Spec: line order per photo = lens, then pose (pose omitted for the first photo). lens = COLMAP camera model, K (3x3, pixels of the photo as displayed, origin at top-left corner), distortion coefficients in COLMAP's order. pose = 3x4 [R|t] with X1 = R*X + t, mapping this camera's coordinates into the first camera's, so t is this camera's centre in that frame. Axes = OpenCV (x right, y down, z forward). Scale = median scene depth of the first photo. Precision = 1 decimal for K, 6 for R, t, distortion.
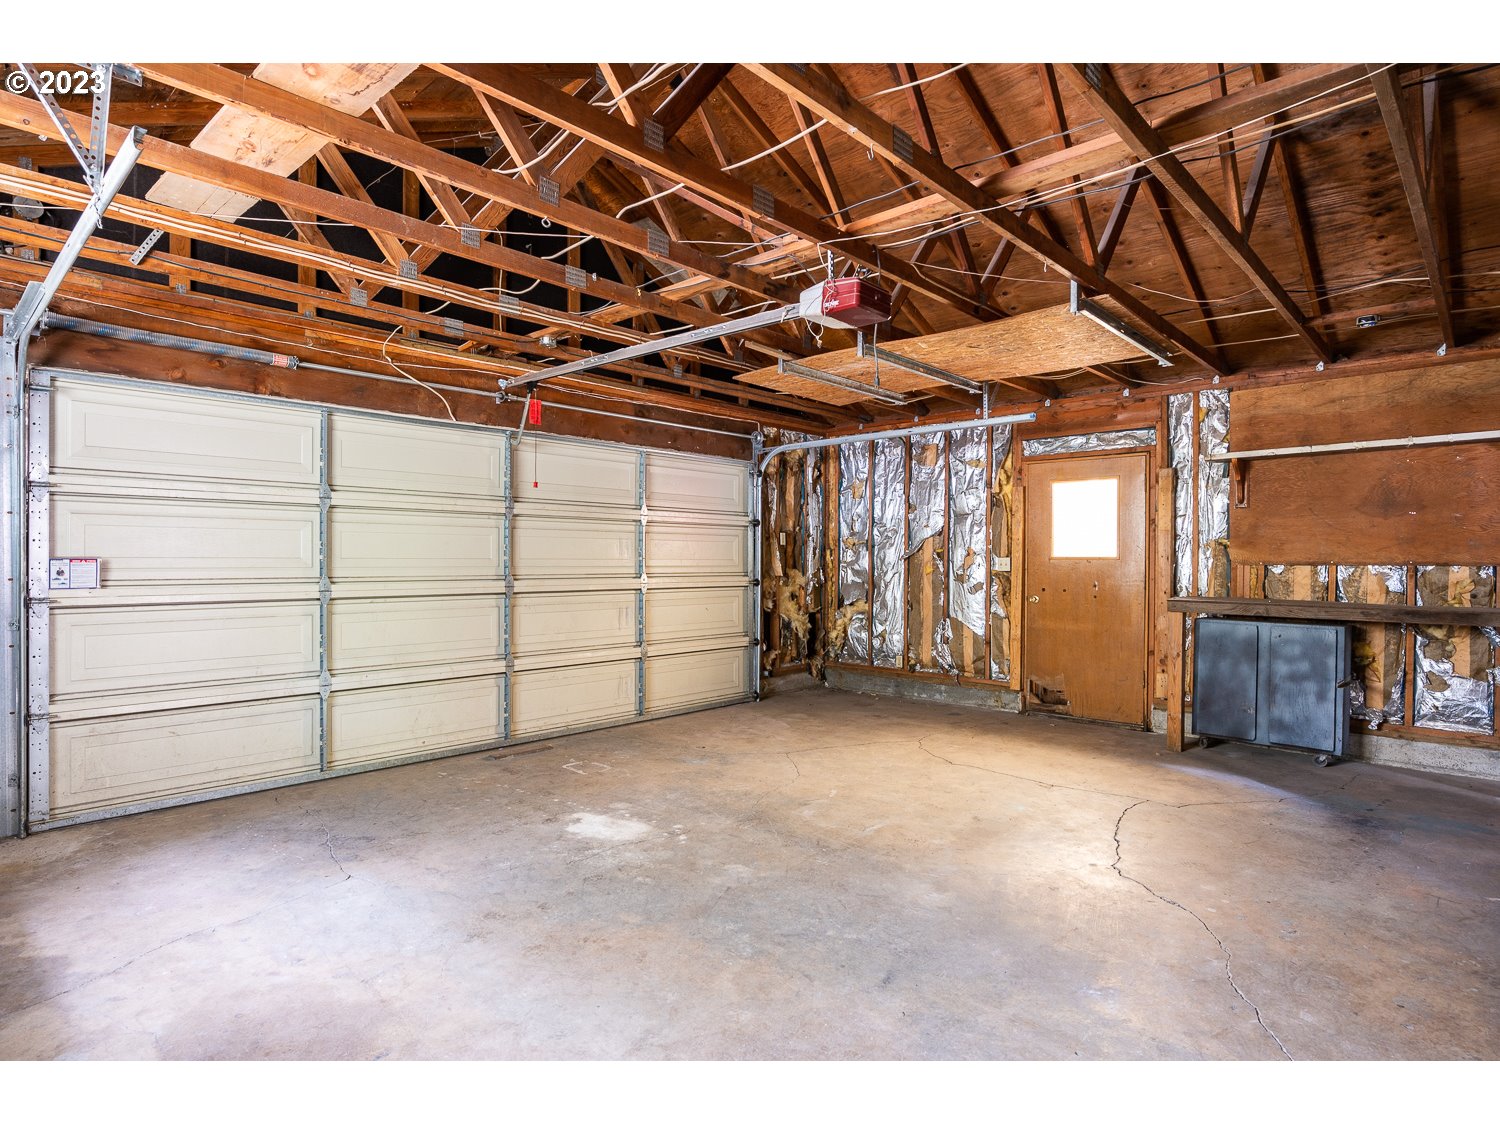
lens RADIAL K [[802.1, 0, 746.7], [0, 802.1, 563.9], [0, 0, 1]] dist [-0.000465, 0.000089]
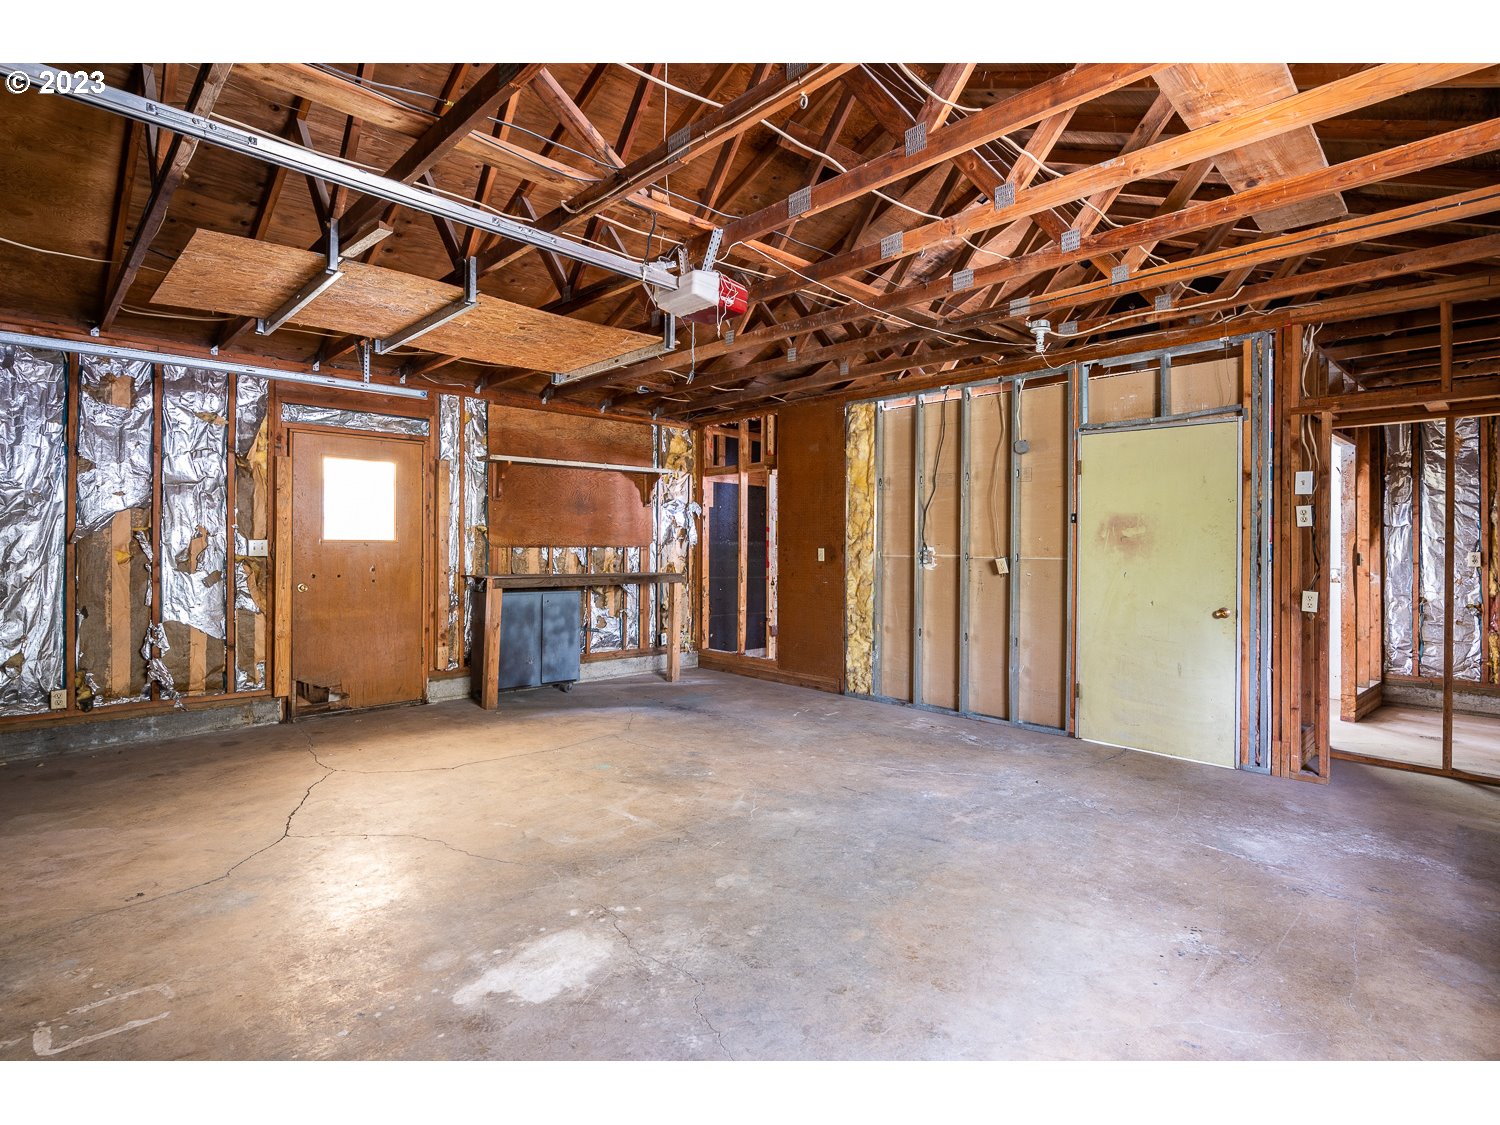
lens RADIAL K [[765.9, 0, 750.6], [0, 765.9, 546.9], [0, 0, 1]] dist [0.001531, 0.000148]
pose [[0.049377, -0.005643, 0.998764, -0.731545], [-0.000782, 0.999984, 0.005689, -0.008988], [-0.998780, -0.001061, 0.049372, 0.762836]]
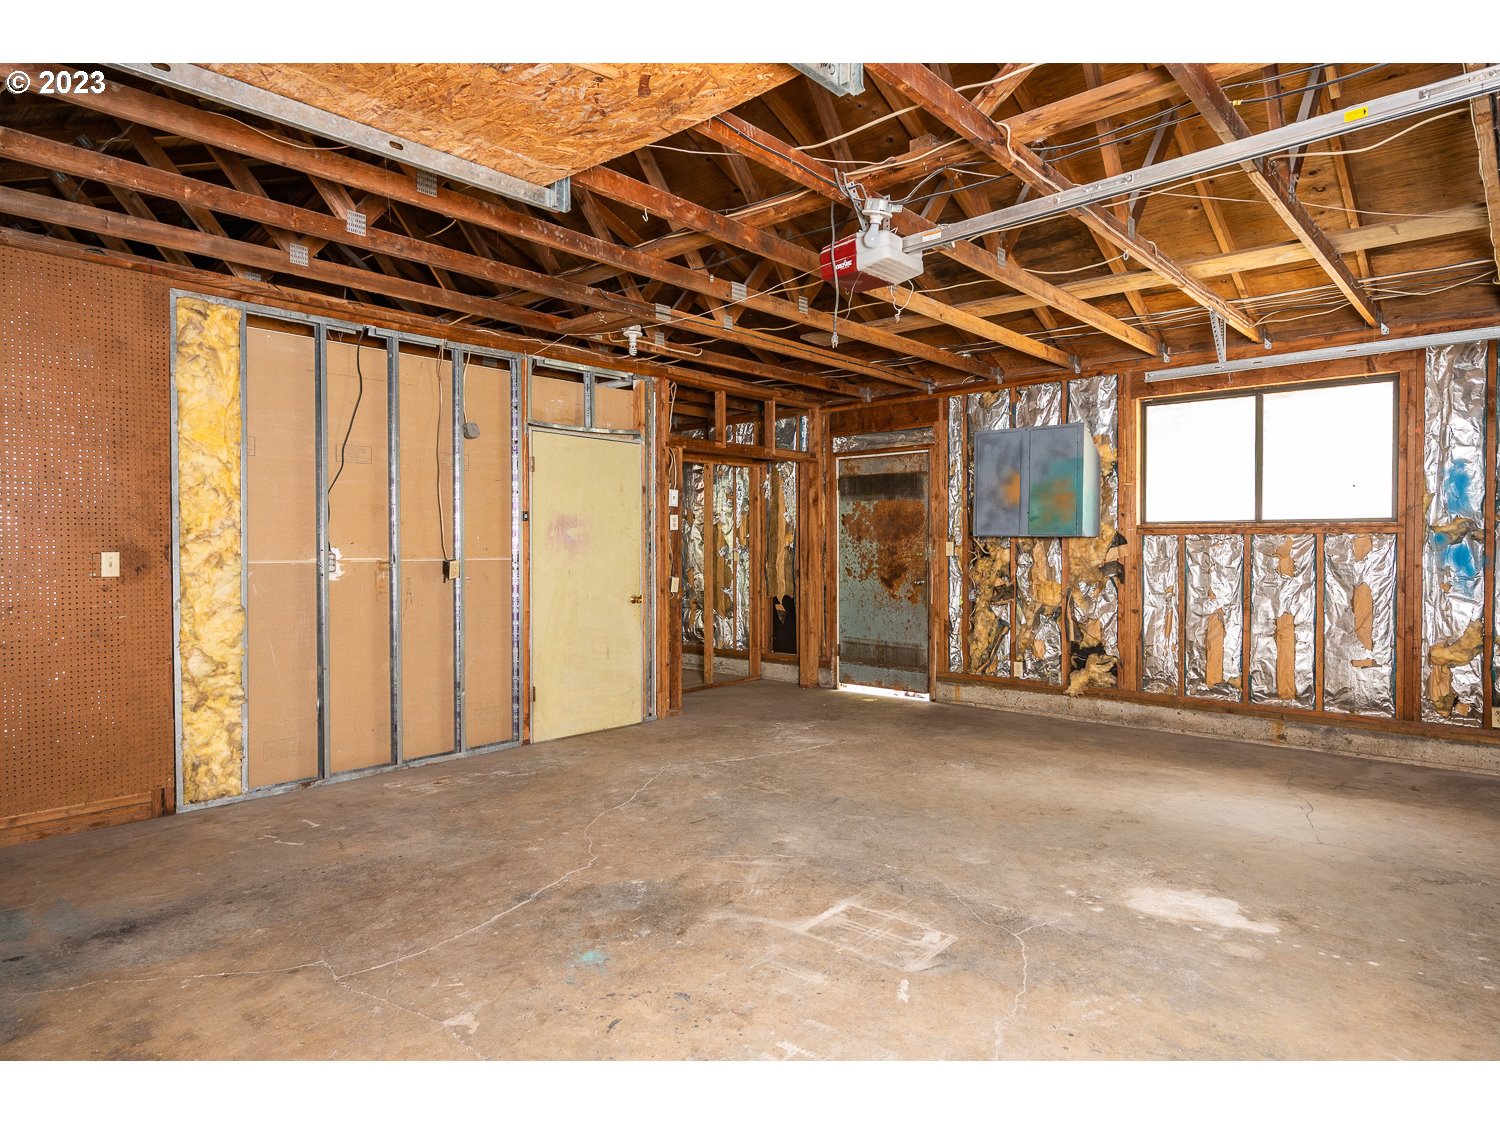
lens RADIAL K [[887.3, 0, 752.2], [0, 887.3, 565.1], [0, 0, 1]] dist [-0.000824, 0.002396]
pose [[-0.999543, -0.001790, -0.030167, 0.243728], [-0.002587, 0.999647, 0.026424, -0.010086], [0.030109, 0.026490, -0.999196, 1.703638]]
